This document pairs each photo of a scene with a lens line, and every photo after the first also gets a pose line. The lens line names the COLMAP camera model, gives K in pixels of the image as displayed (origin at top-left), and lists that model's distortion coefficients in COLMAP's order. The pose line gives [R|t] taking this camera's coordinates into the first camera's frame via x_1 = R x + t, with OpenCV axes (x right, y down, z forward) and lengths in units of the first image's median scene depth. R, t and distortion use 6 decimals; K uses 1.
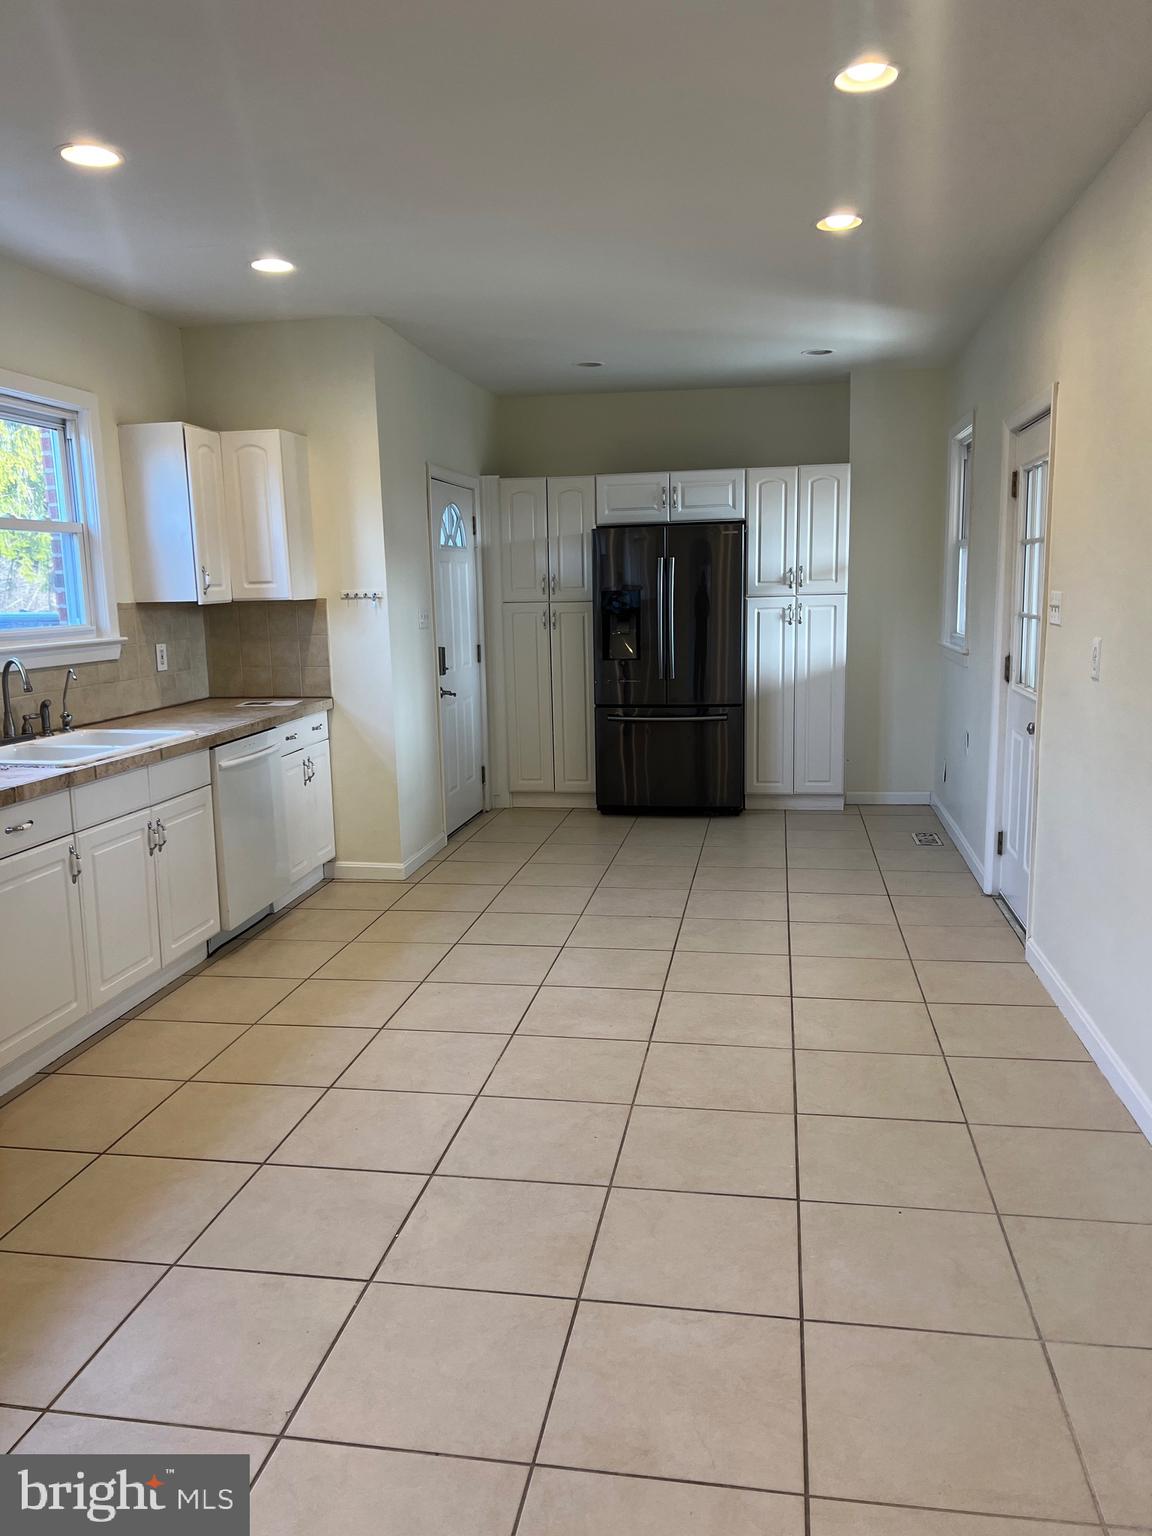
lens RADIAL K [[1146.0, 0, 569.9], [0, 1146.0, 777.1], [0, 0, 1]] dist [0.062461, -0.068187]
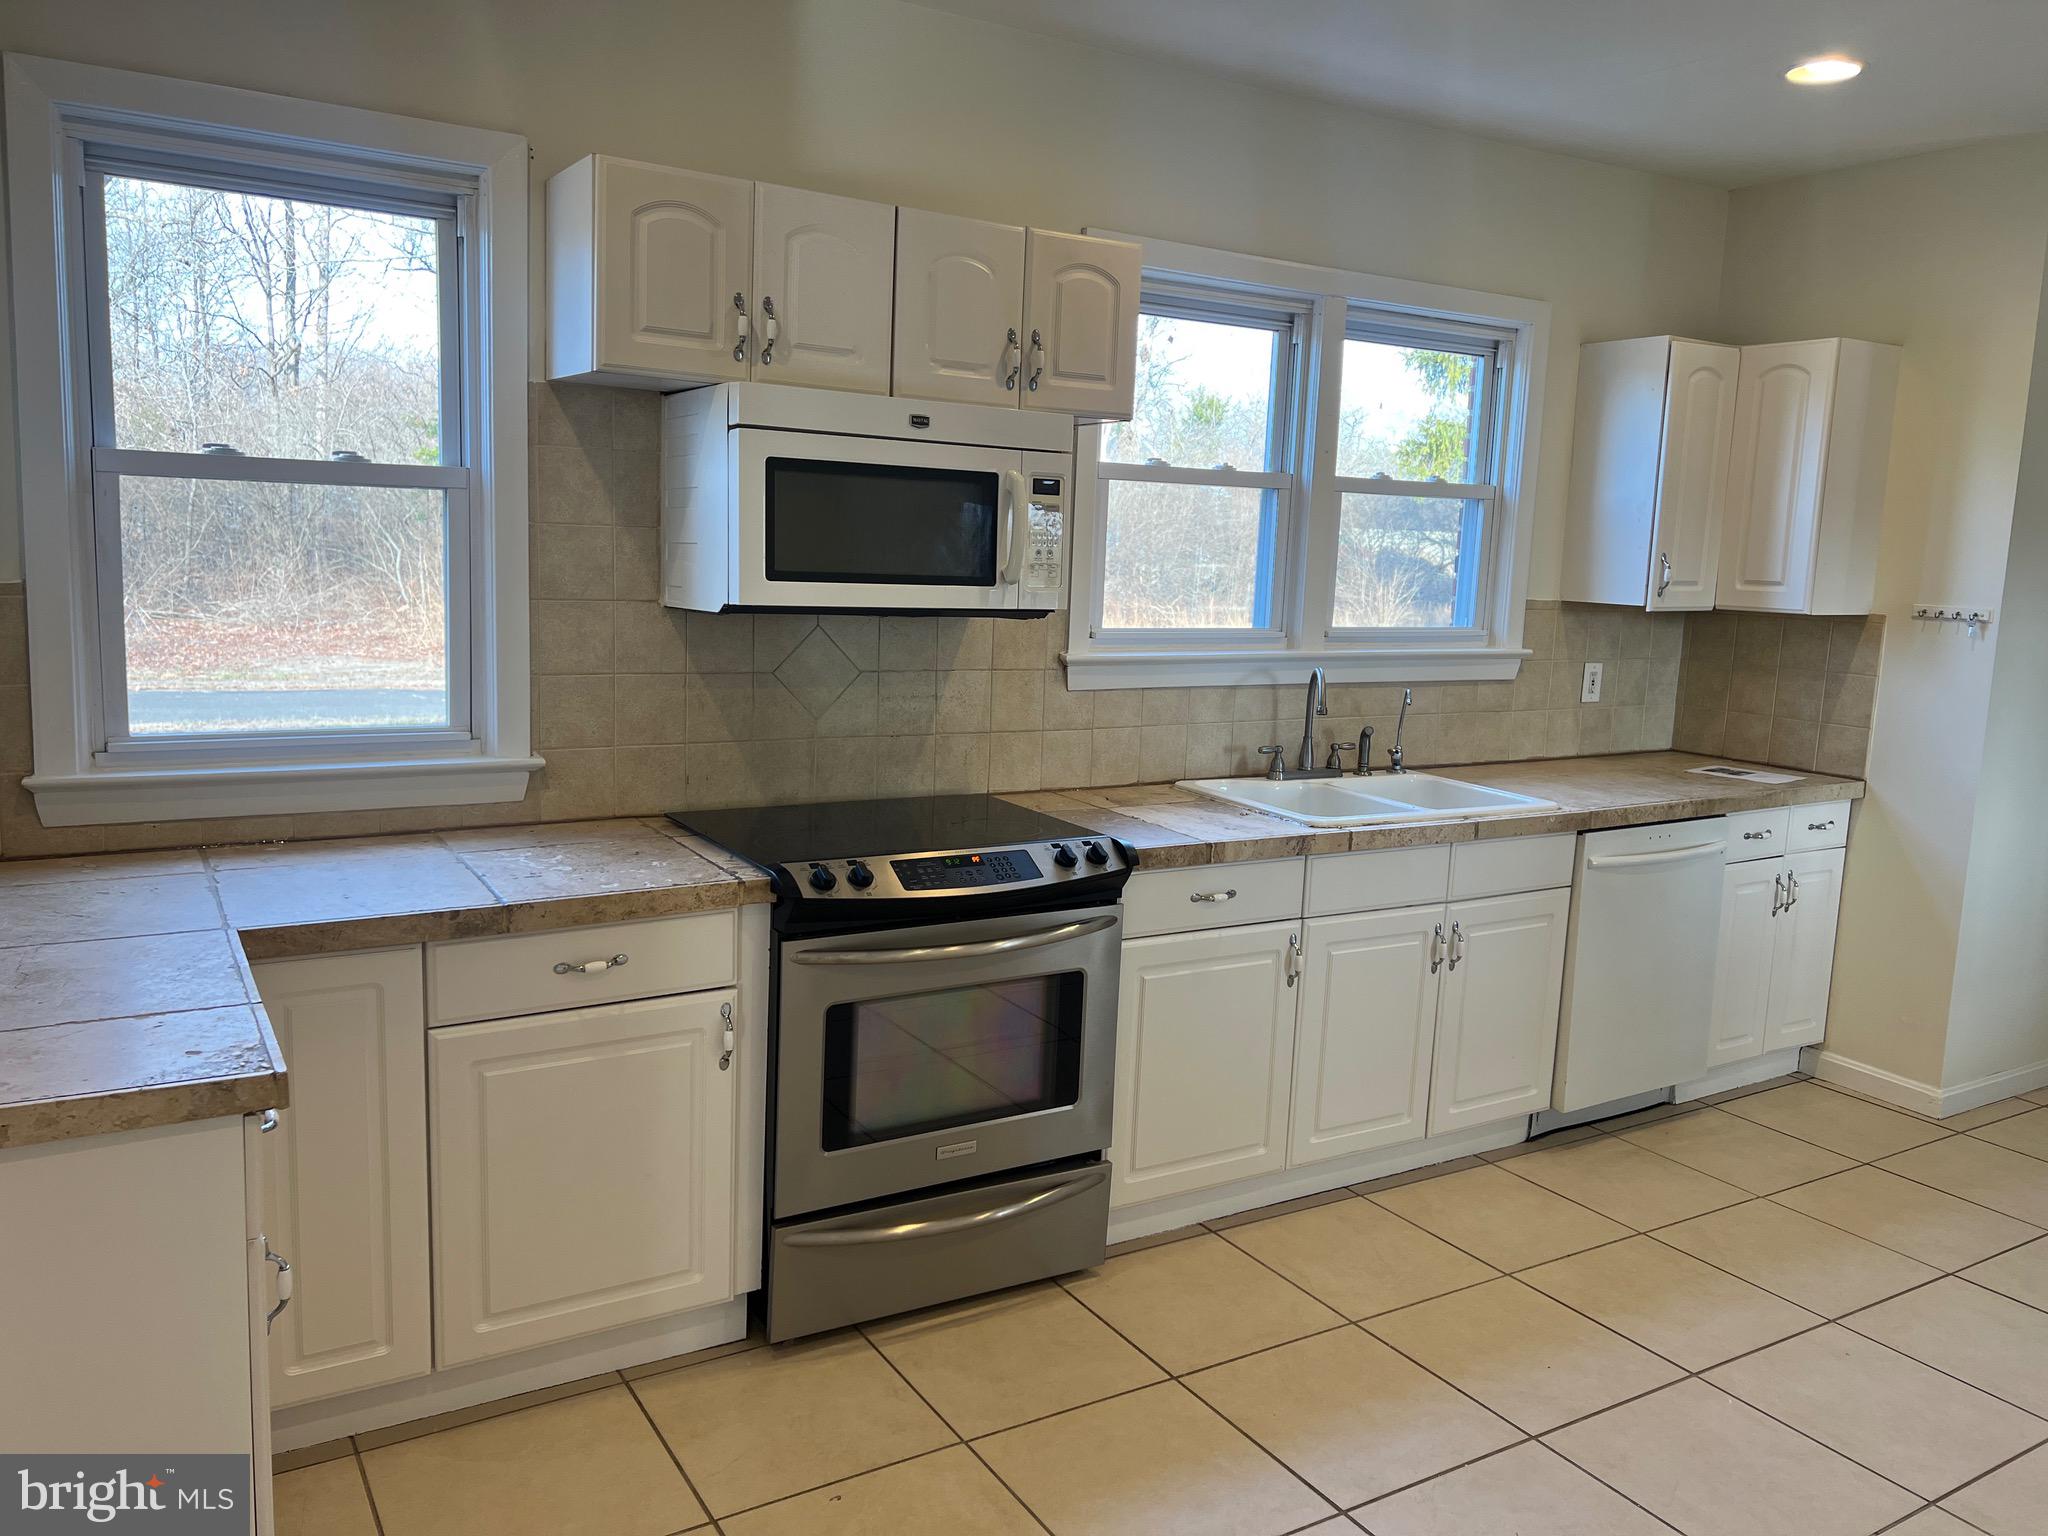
lens RADIAL K [[1528.0, 0, 1012.6], [0, 1528.0, 766.8], [0, 0, 1]] dist [0.062461, -0.068187]
pose [[0.657153, 0.157201, -0.737183, 0.108989], [-0.175805, 0.983003, 0.052901, -0.048957], [0.732969, 0.094836, 0.673619, 0.166897]]
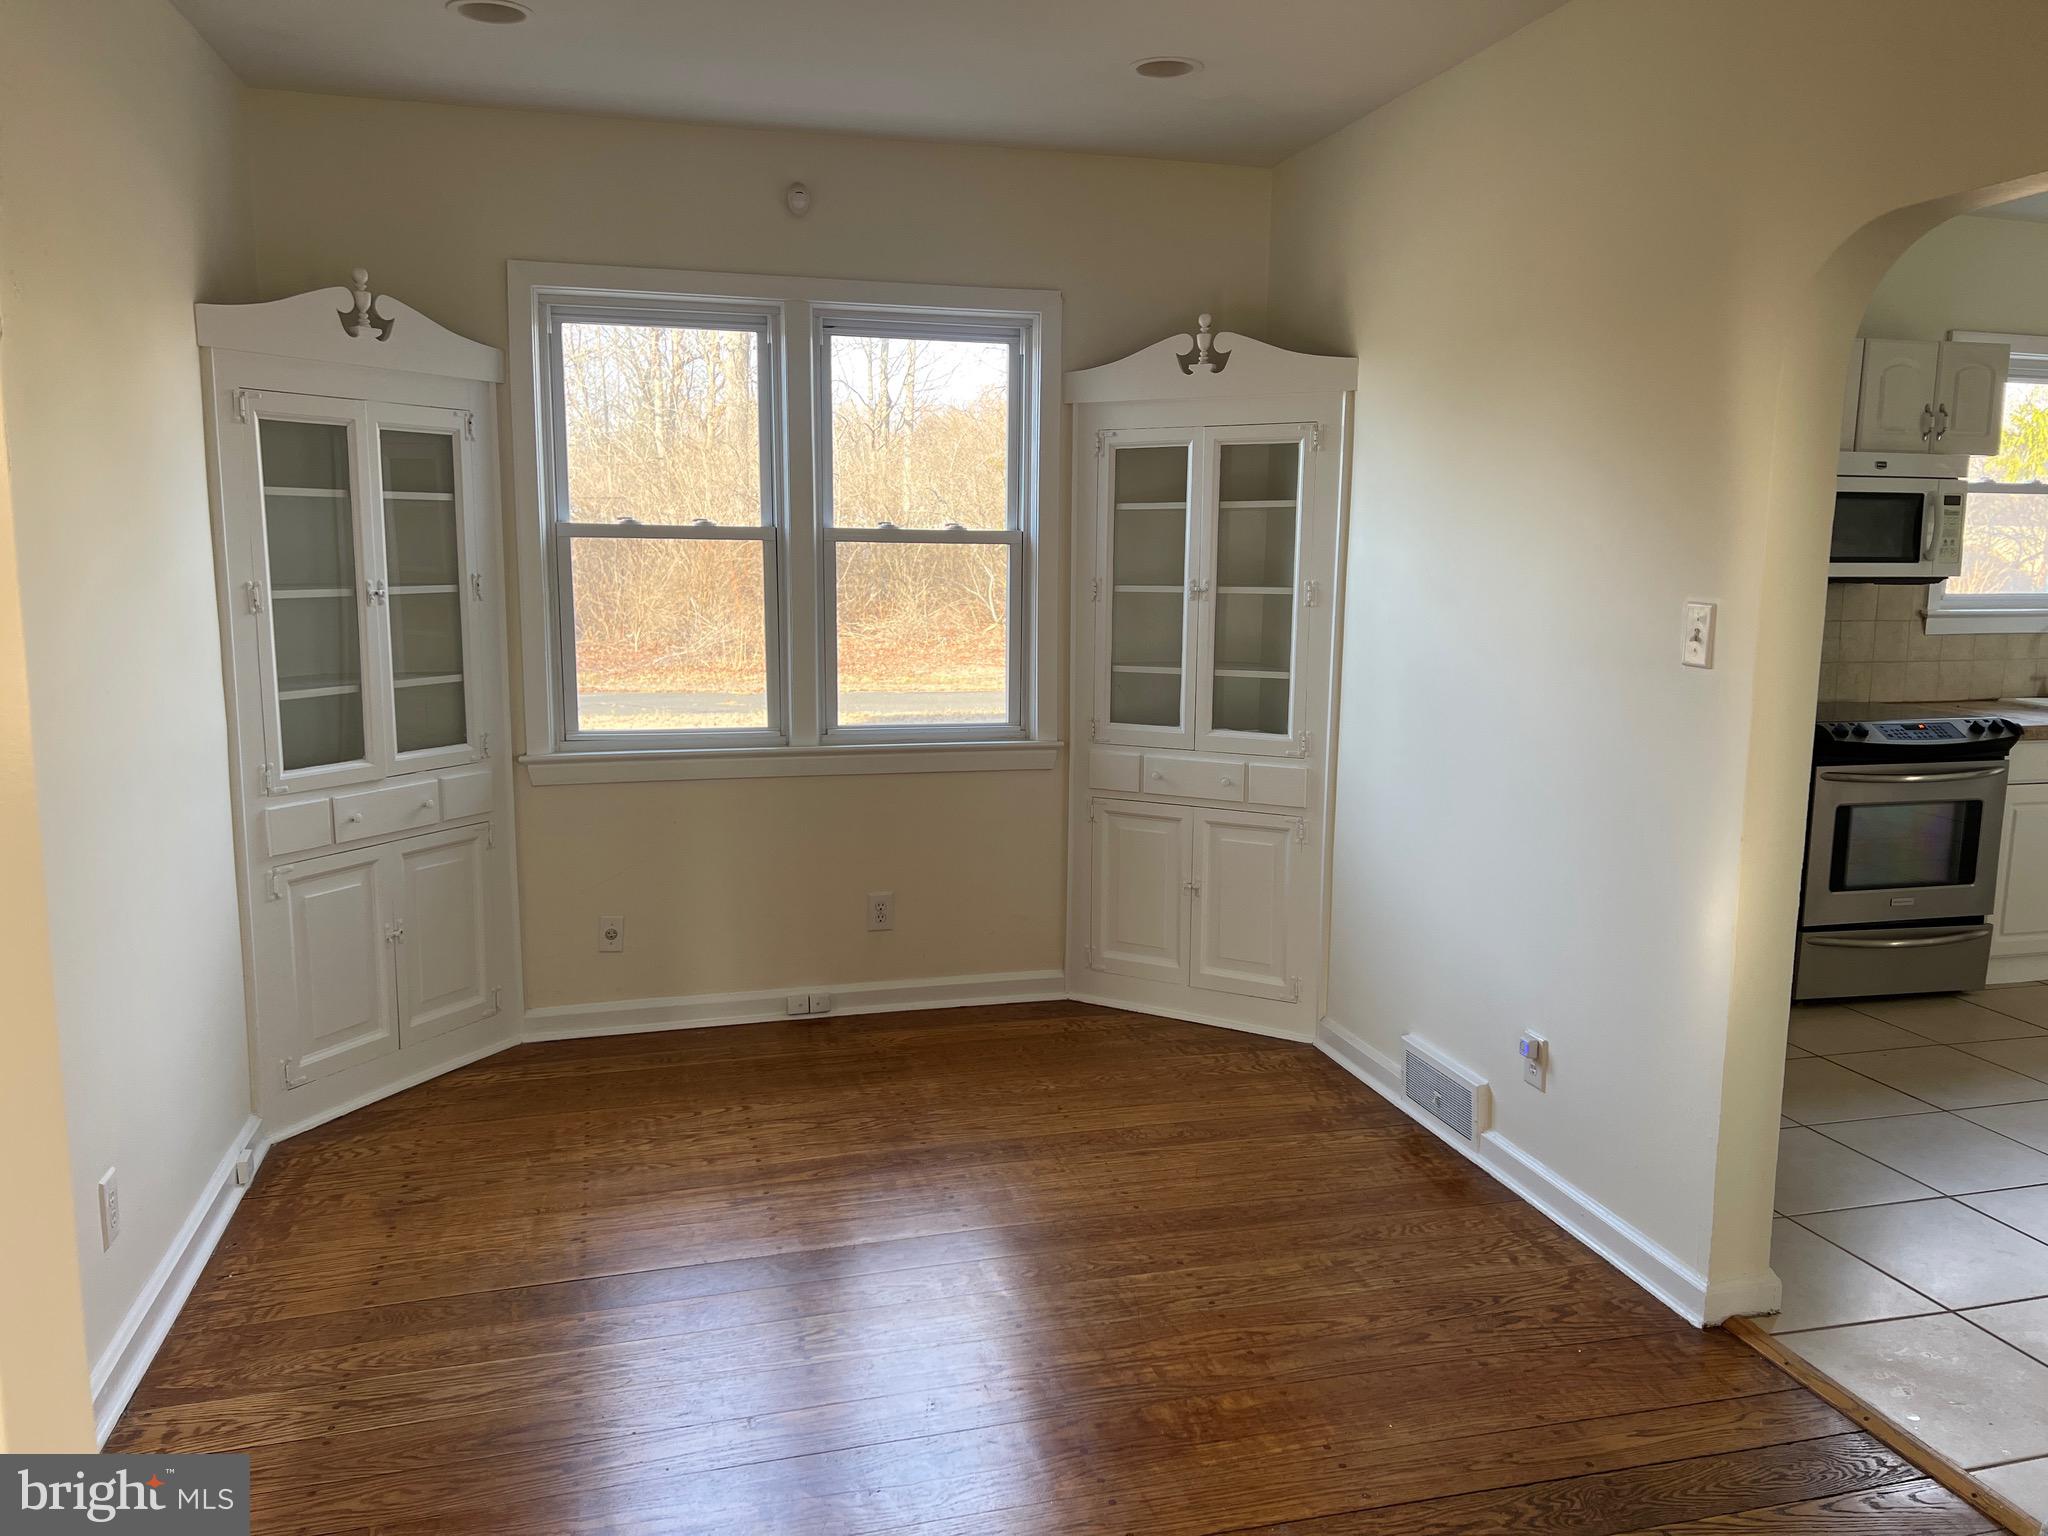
lens RADIAL K [[1528.0, 0, 1033.9], [0, 1528.0, 770.9], [0, 0, 1]] dist [0.062461, -0.068187]
pose [[0.425653, 0.156116, -0.891318, 0.333992], [-0.166538, 0.981695, 0.092415, 0.058336], [0.889429, 0.109102, 0.443860, -0.427841]]
